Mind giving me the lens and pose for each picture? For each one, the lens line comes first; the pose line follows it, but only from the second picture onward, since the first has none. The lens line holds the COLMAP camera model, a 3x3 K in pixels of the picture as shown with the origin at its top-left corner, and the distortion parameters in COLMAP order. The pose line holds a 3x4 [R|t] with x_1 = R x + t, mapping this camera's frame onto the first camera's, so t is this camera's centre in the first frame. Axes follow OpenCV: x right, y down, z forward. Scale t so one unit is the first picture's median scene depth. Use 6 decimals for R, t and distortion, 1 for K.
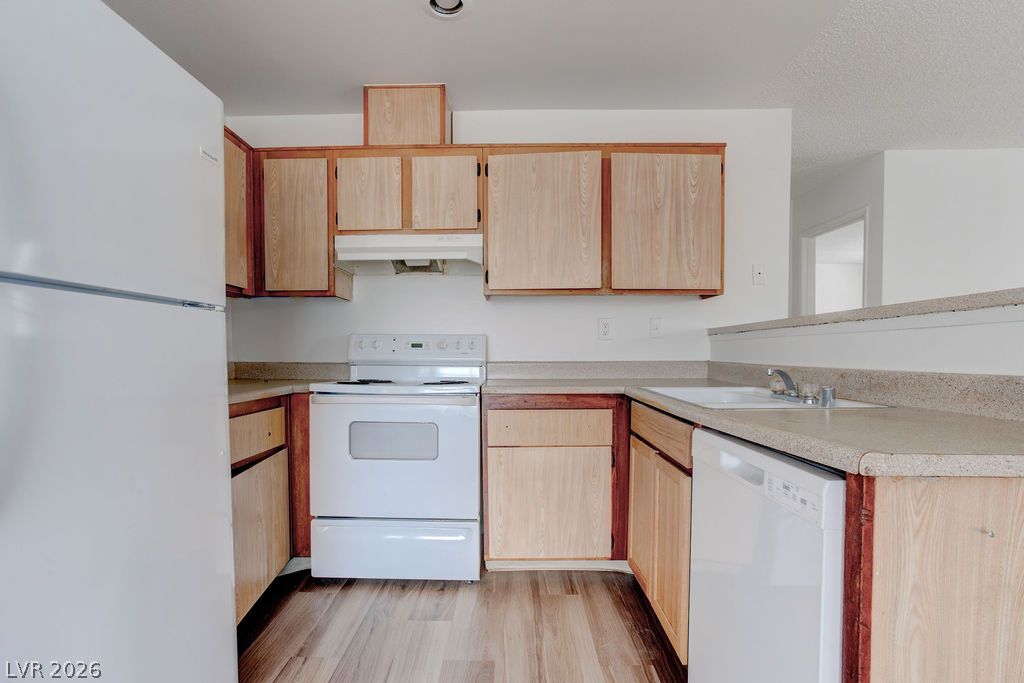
lens RADIAL K [[495.6, 0, 505.7], [0, 495.6, 377.4], [0, 0, 1]] dist [-0.052253, 0.027755]
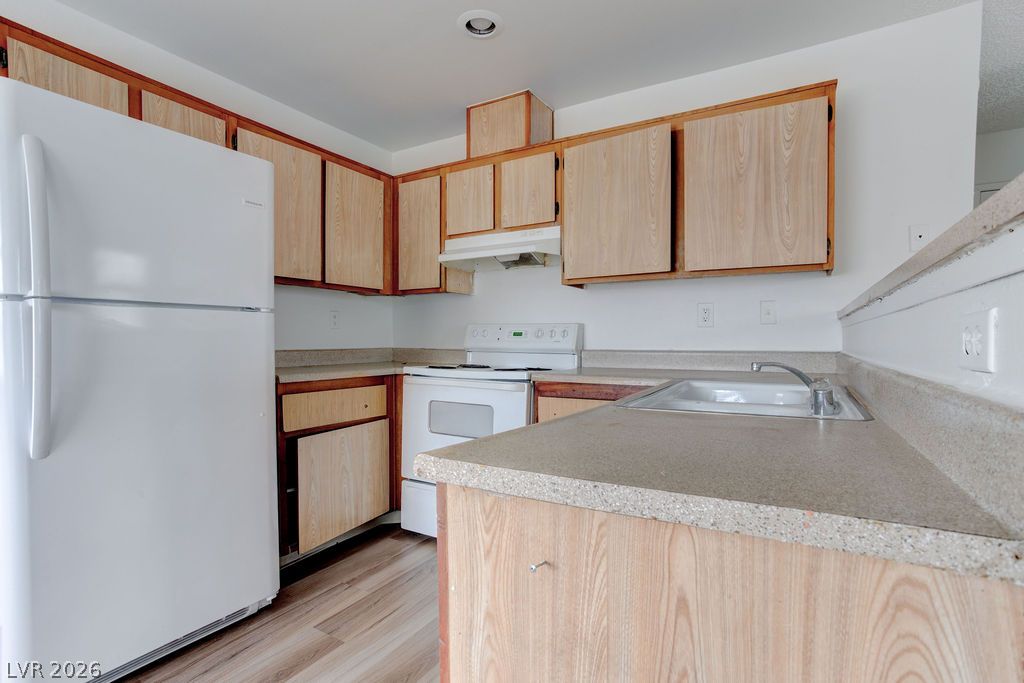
lens RADIAL K [[495.6, 0, 523.5], [0, 495.6, 352.9], [0, 0, 1]] dist [-0.052253, 0.027755]
pose [[0.876538, 0.014600, -0.481111, 0.391782], [-0.024503, 0.999597, -0.014309, -0.009174], [0.480708, 0.024331, 0.876543, 0.069698]]
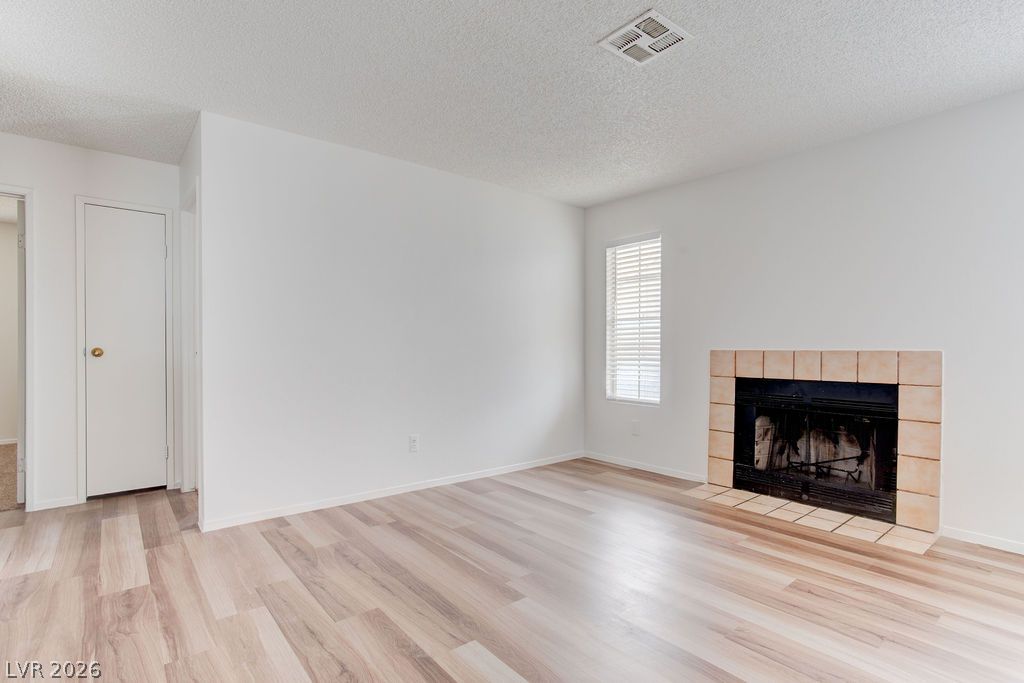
lens RADIAL K [[495.6, 0, 517.3], [0, 495.6, 350.5], [0, 0, 1]] dist [-0.052253, 0.027755]
pose [[0.755364, -0.003487, 0.655296, 0.866900], [0.030640, 0.999080, -0.030003, -0.015865], [-0.654588, 0.042742, 0.754776, 0.034303]]
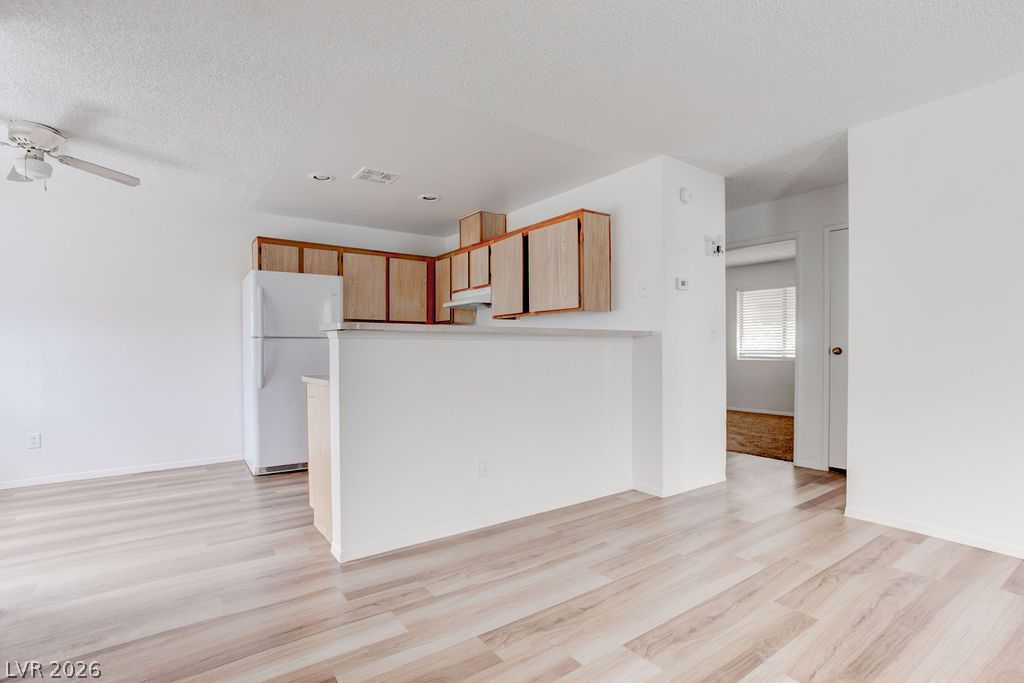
lens RADIAL K [[495.6, 0, 520.7], [0, 495.6, 349.2], [0, 0, 1]] dist [-0.052253, 0.027755]
pose [[0.610581, 0.000268, -0.791954, 1.520439], [-0.036376, 0.998954, -0.027707, -0.007824], [0.791118, 0.045725, 0.609952, -0.036166]]
